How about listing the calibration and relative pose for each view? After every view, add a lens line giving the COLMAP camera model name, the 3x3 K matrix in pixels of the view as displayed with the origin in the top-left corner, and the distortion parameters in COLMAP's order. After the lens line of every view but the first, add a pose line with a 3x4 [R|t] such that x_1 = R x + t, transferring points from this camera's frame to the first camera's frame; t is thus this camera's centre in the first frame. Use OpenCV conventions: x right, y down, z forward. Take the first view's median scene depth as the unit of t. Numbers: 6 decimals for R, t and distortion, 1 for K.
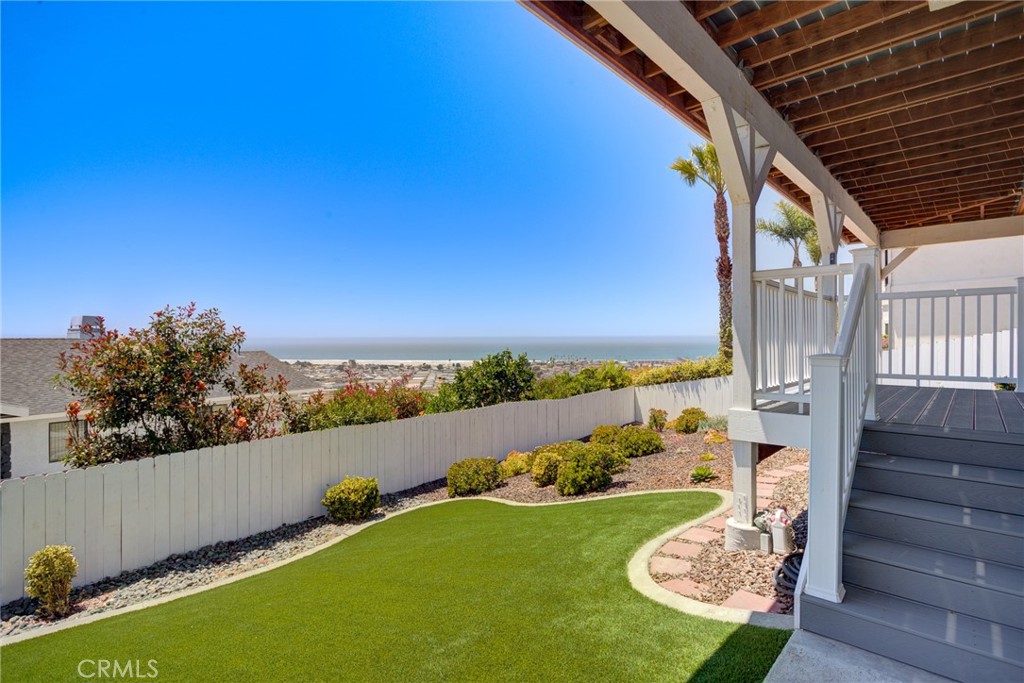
lens RADIAL K [[501.5, 0, 512.0], [0, 501.5, 341.5], [0, 0, 1]] dist [-0.015675, 0.006315]
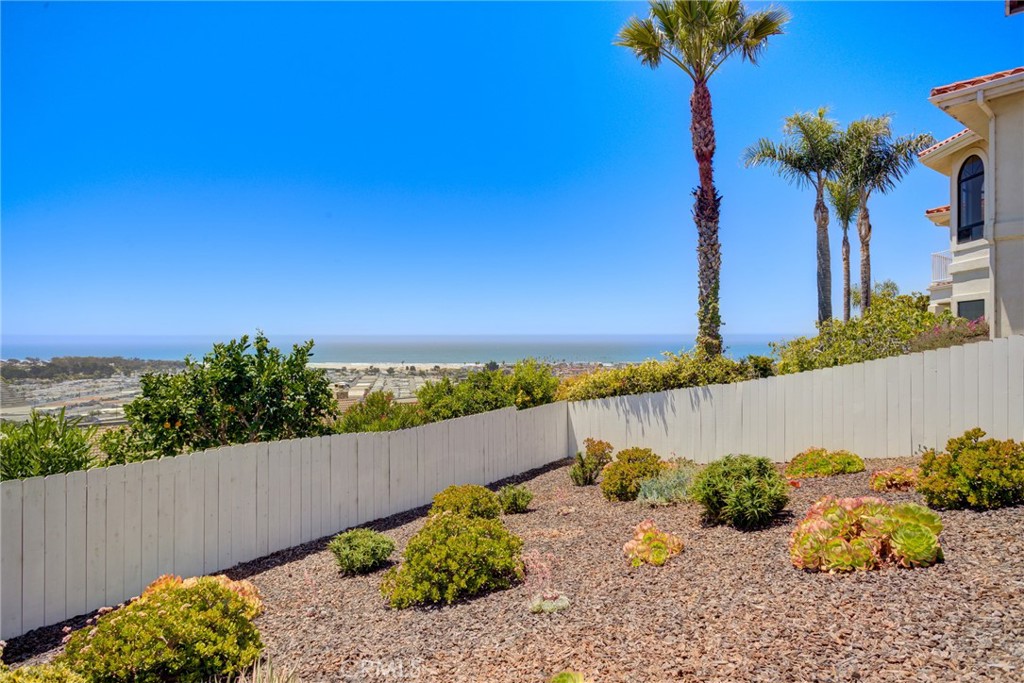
lens RADIAL K [[591.1, 0, 512.0], [0, 591.1, 341.5], [0, 0, 1]] dist [-0.005761, -0.000713]
pose [[0.998525, 0.001965, 0.054256, 0.324100], [-0.002041, 0.999997, 0.001346, 0.035097], [-0.054254, -0.001455, 0.998526, 0.643296]]
